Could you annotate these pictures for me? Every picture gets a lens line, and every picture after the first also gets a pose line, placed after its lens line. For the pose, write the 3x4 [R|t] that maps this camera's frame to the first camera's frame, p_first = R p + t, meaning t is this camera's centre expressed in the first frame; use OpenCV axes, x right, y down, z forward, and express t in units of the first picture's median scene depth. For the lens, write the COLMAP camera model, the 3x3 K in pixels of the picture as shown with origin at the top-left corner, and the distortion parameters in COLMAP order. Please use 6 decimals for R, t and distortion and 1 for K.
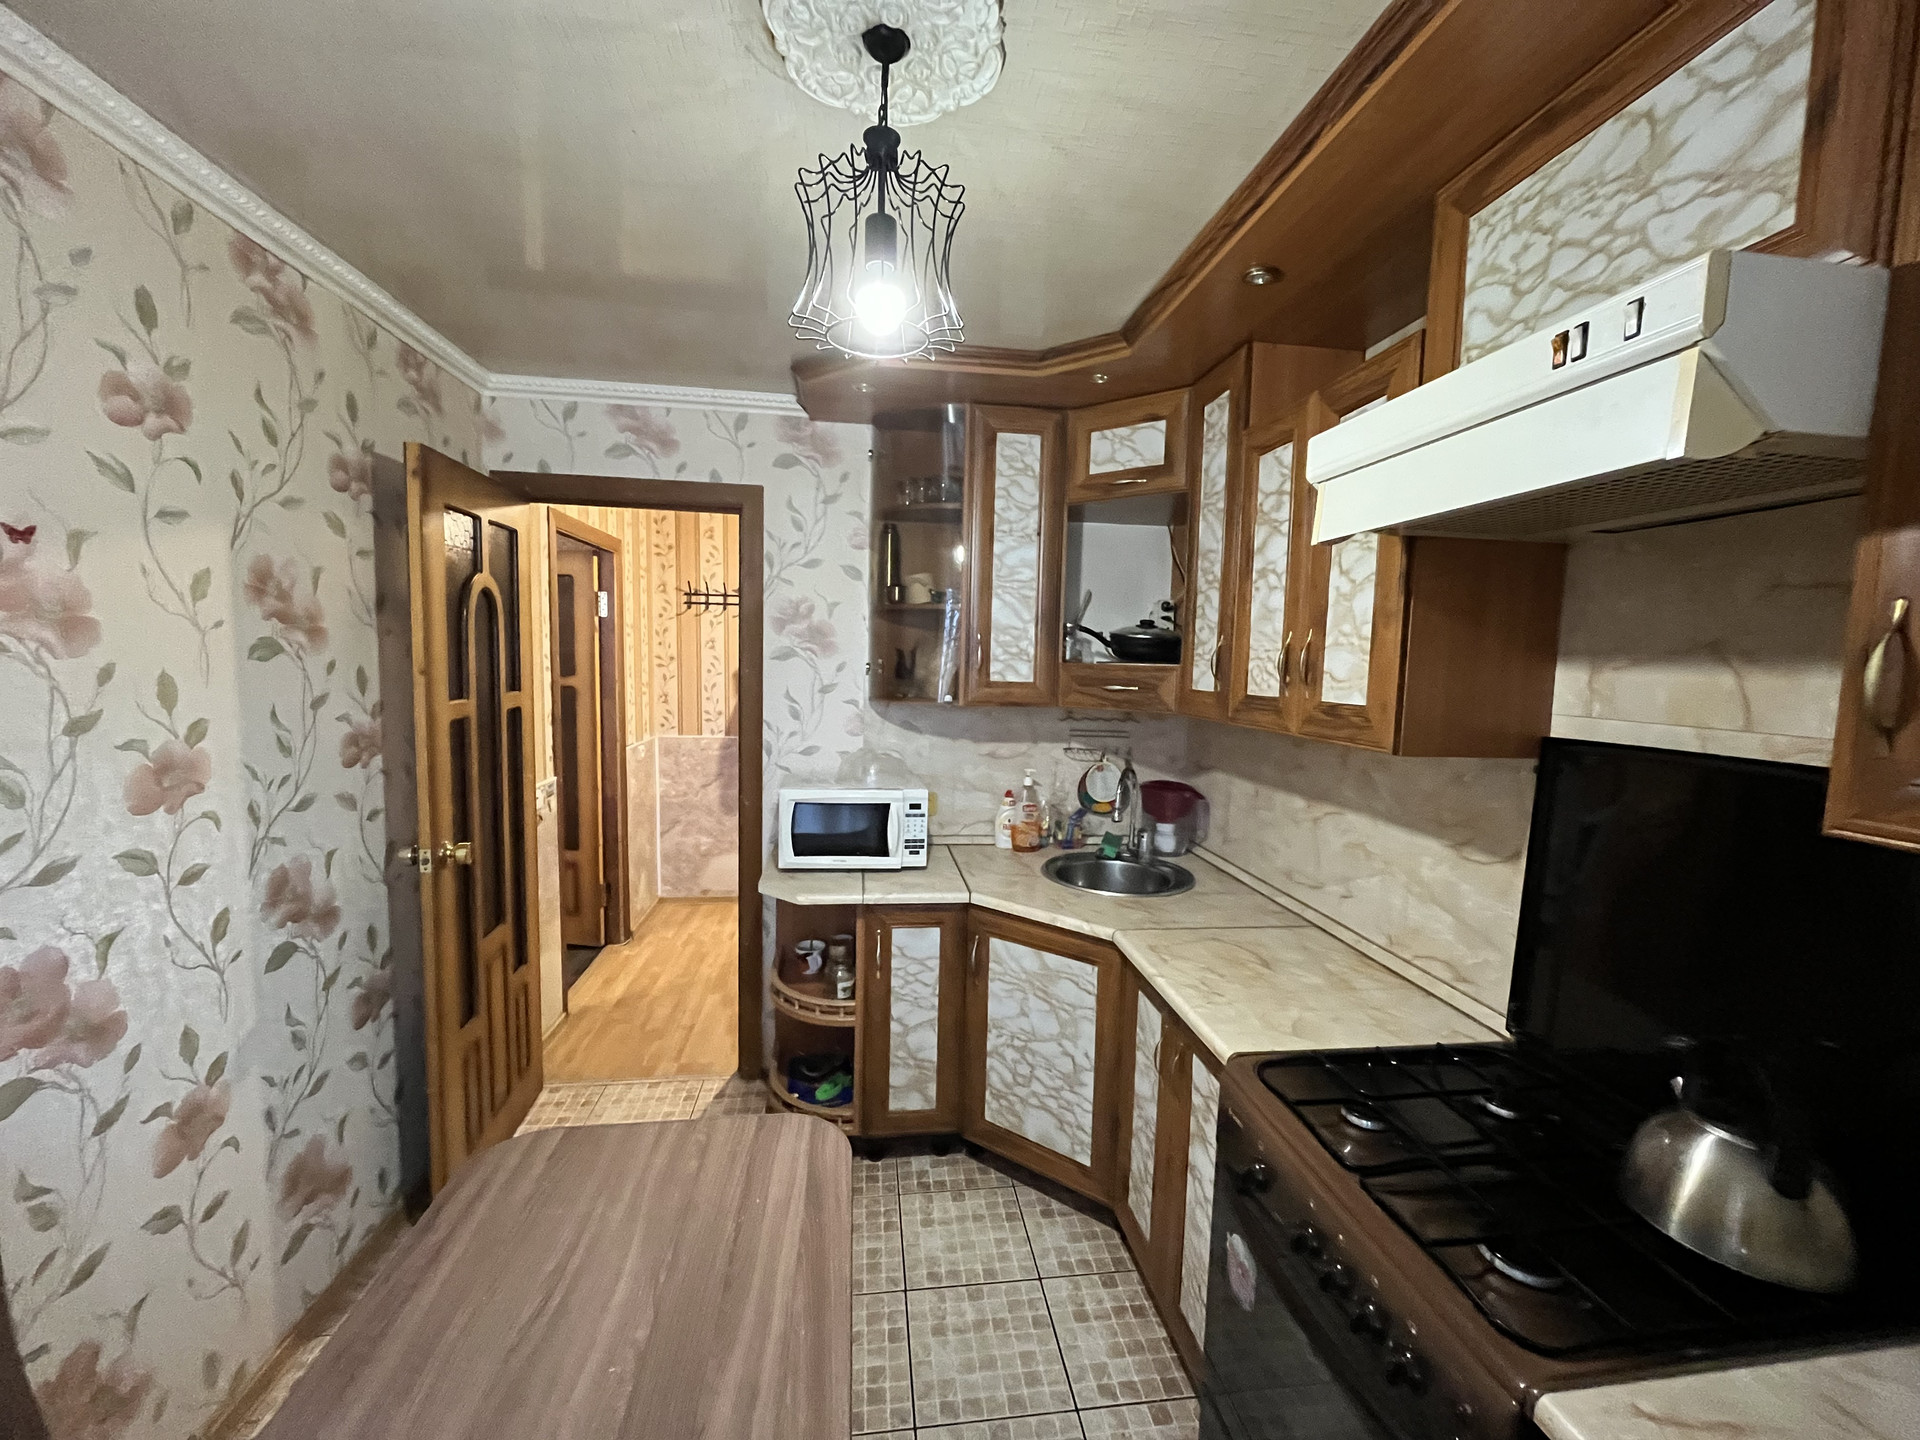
lens RADIAL K [[774.2, 0, 955.0], [0, 774.2, 718.7], [0, 0, 1]] dist [-0.003188, -0.000148]
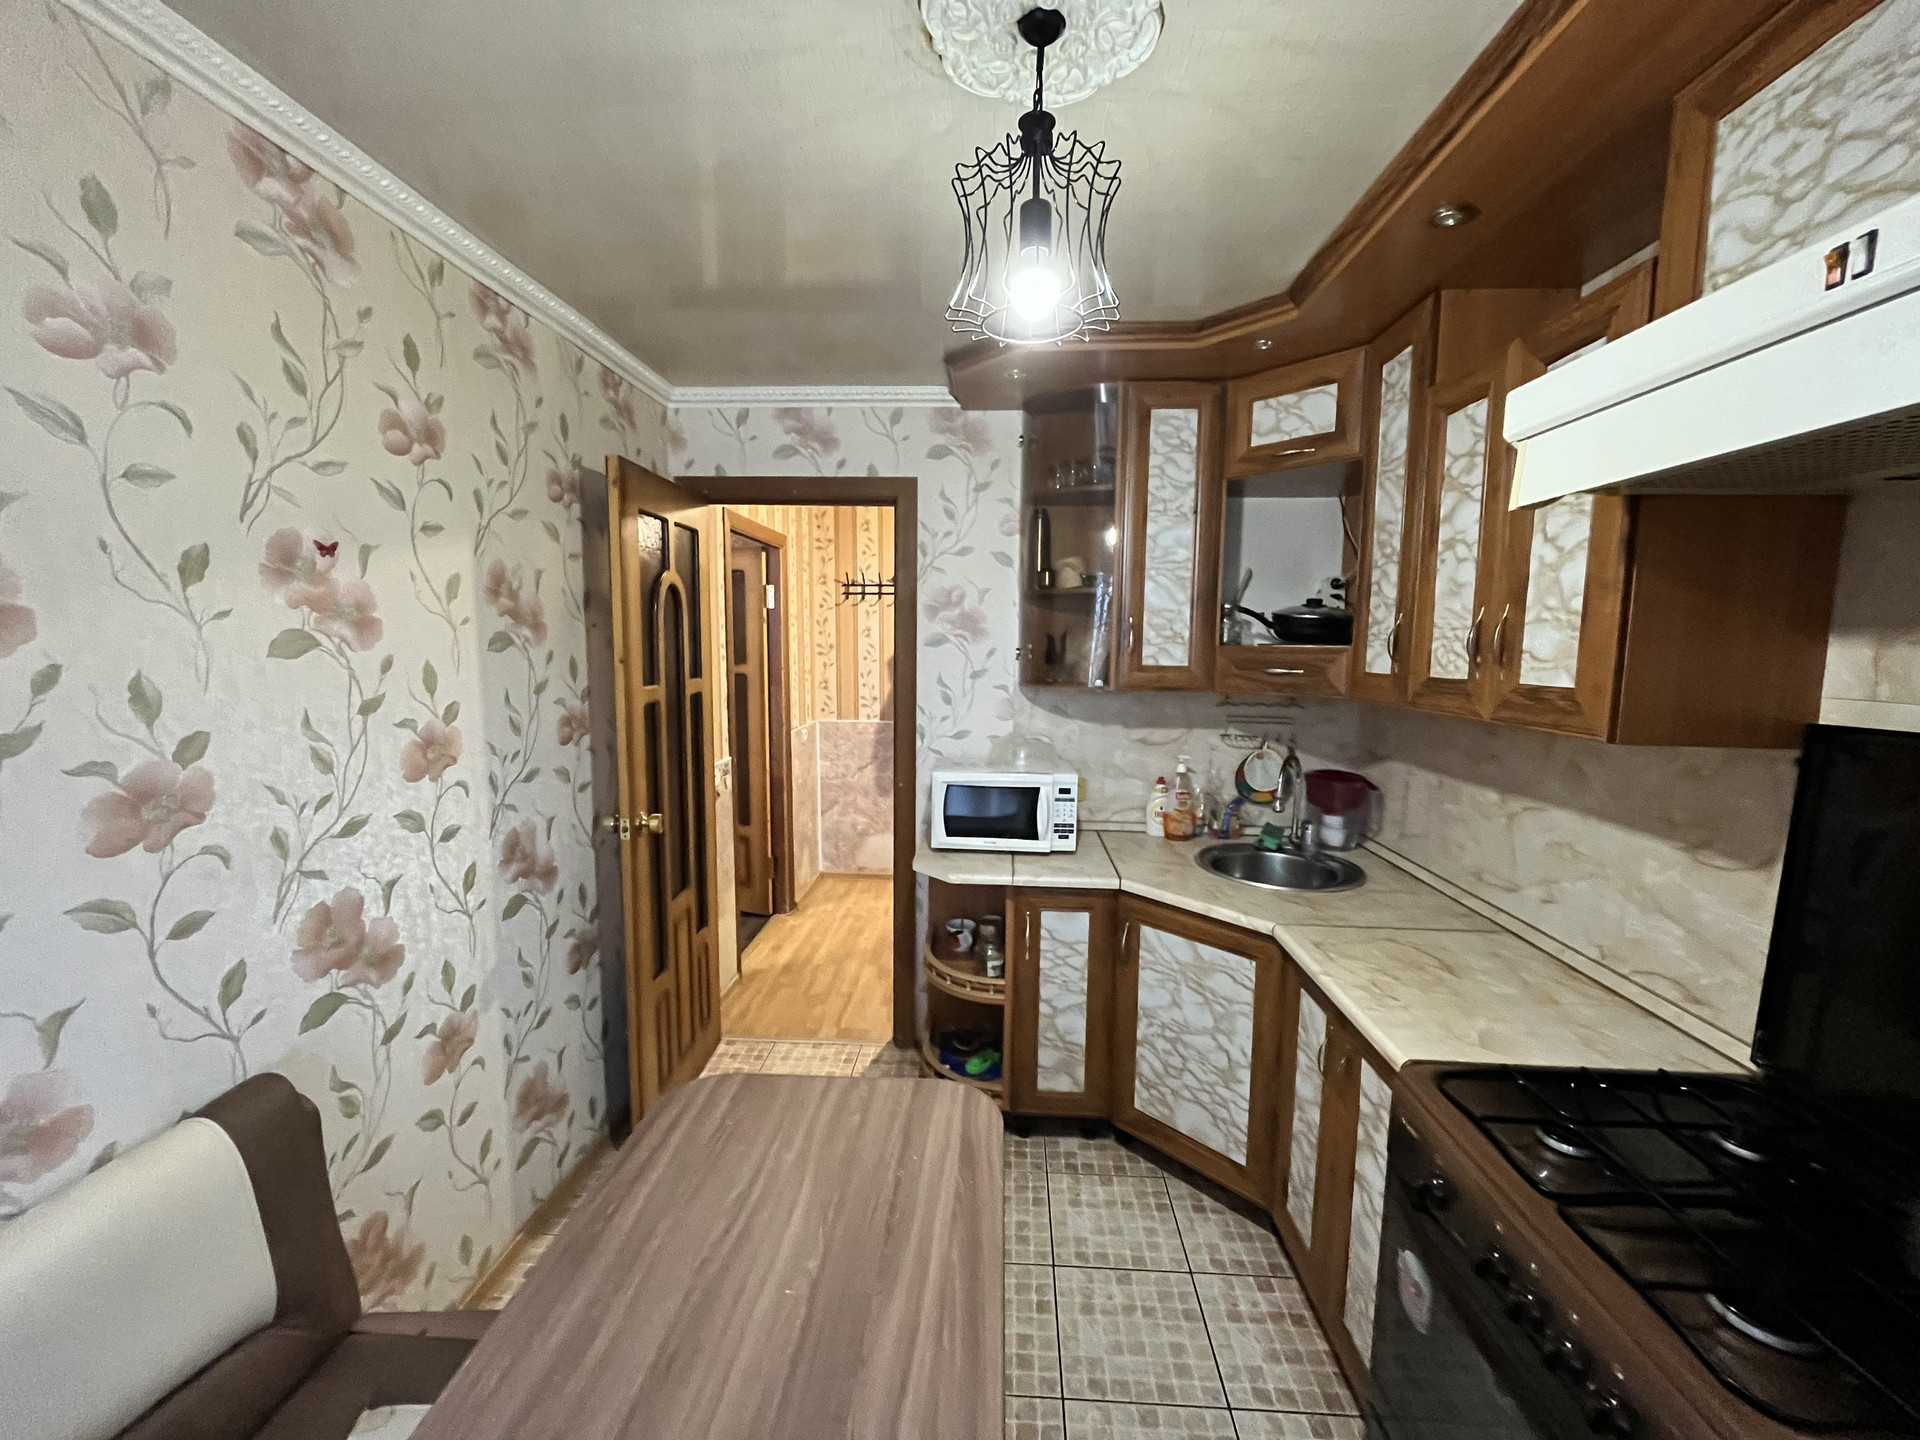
lens RADIAL K [[774.2, 0, 955.0], [0, 774.2, 718.7], [0, 0, 1]] dist [-0.003188, -0.000148]
pose [[0.982037, 0.004862, -0.188626, -0.003536], [-0.001576, 0.999844, 0.017569, 0.003342], [0.188682, -0.016956, 0.981892, -0.011436]]
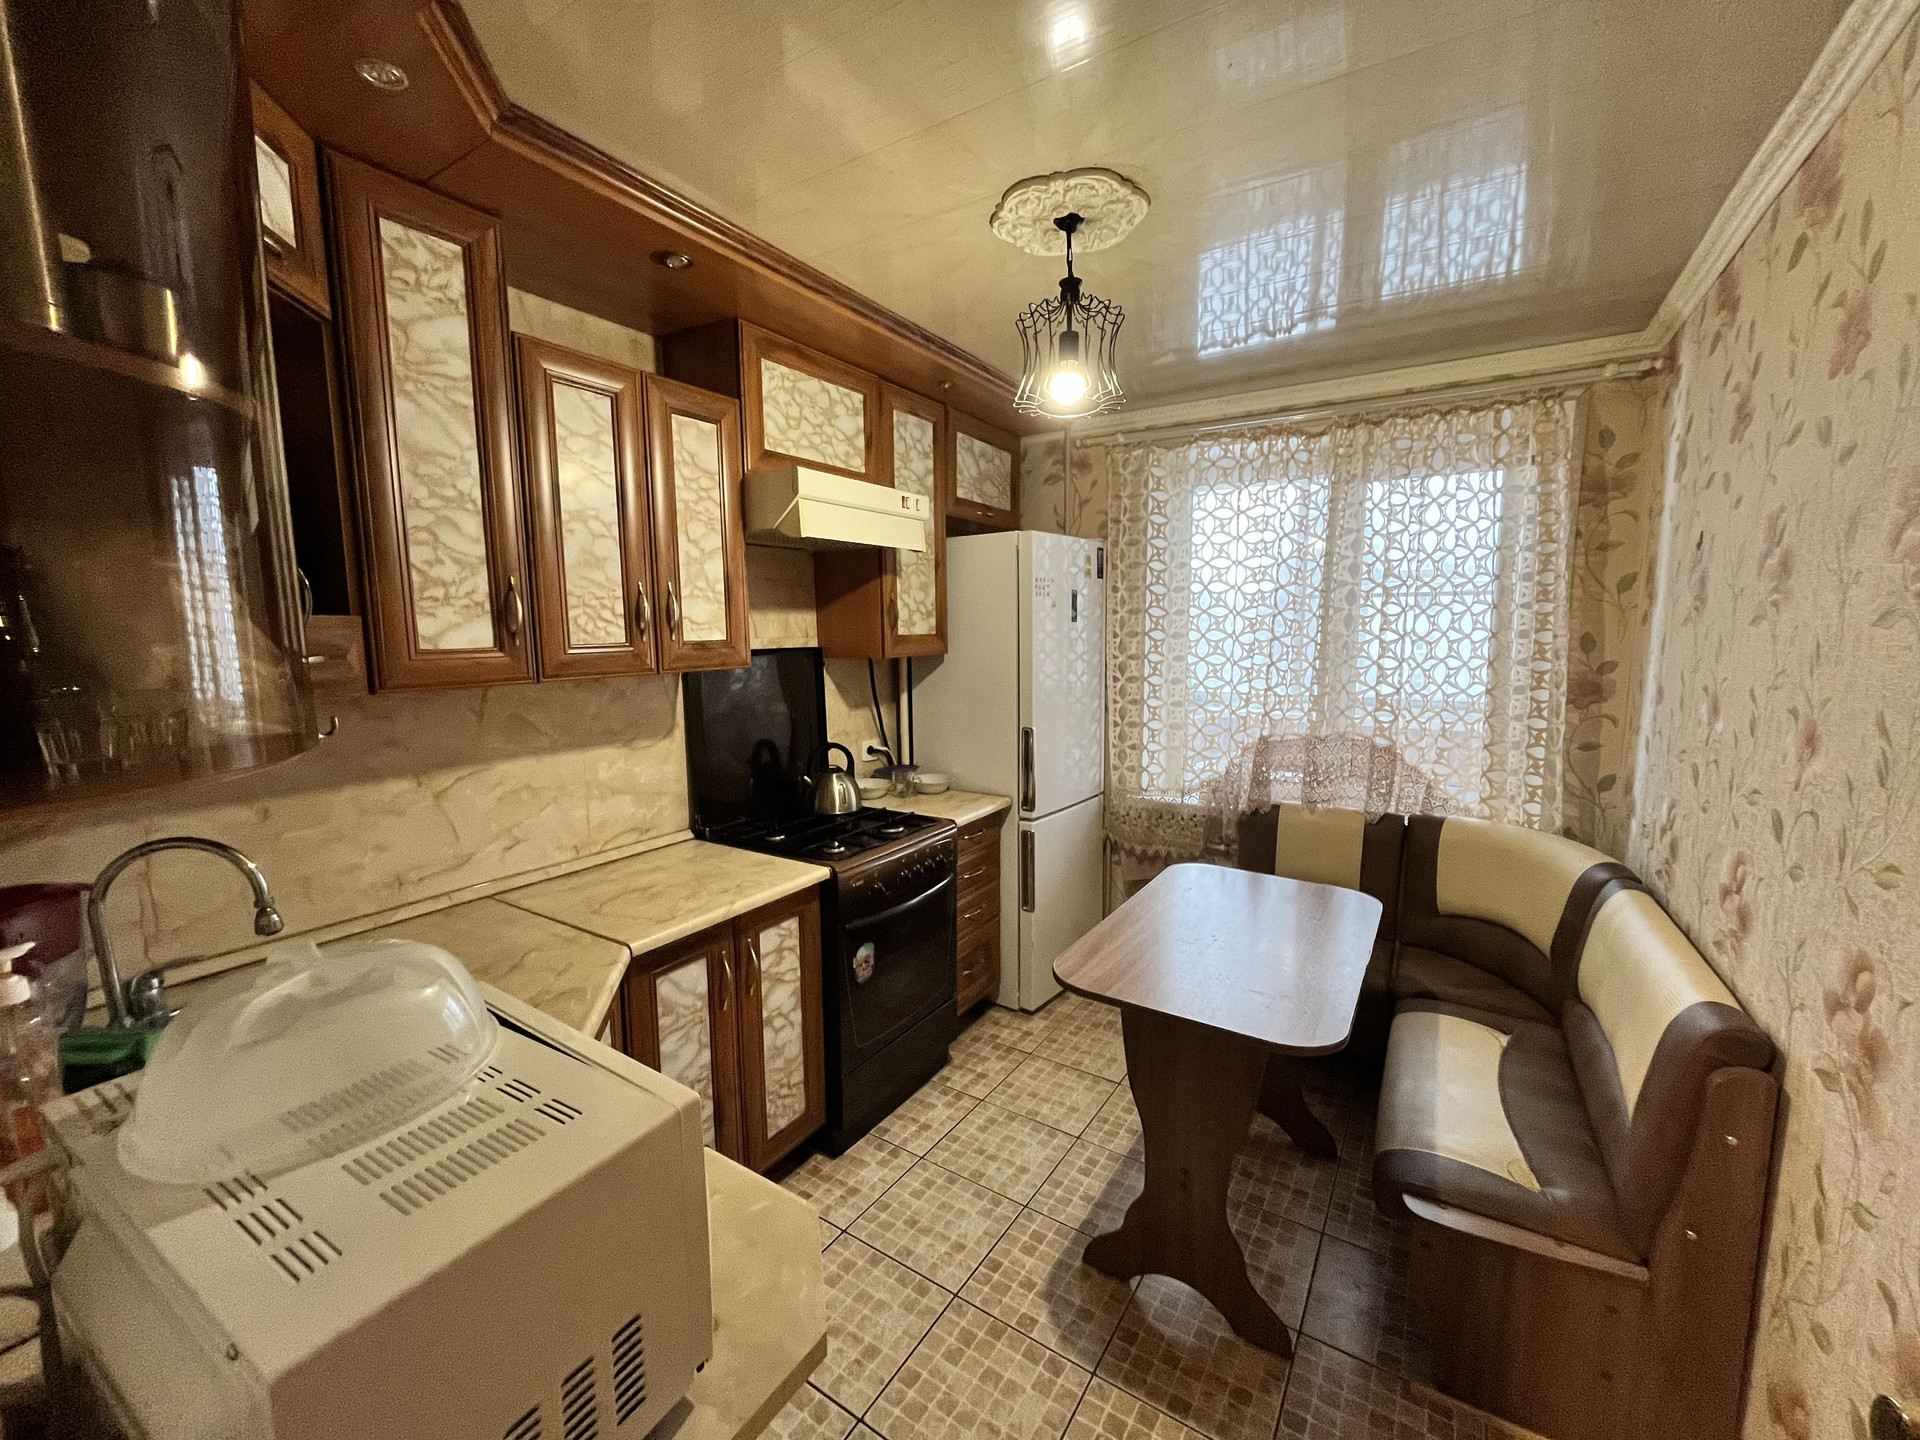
lens RADIAL K [[774.2, 0, 955.0], [0, 774.2, 718.7], [0, 0, 1]] dist [-0.003188, -0.000148]
pose [[-0.764814, -0.098219, 0.636721, -0.622273], [0.039243, 0.979373, 0.198213, -0.119681], [-0.643055, 0.176583, -0.745183, 1.530978]]
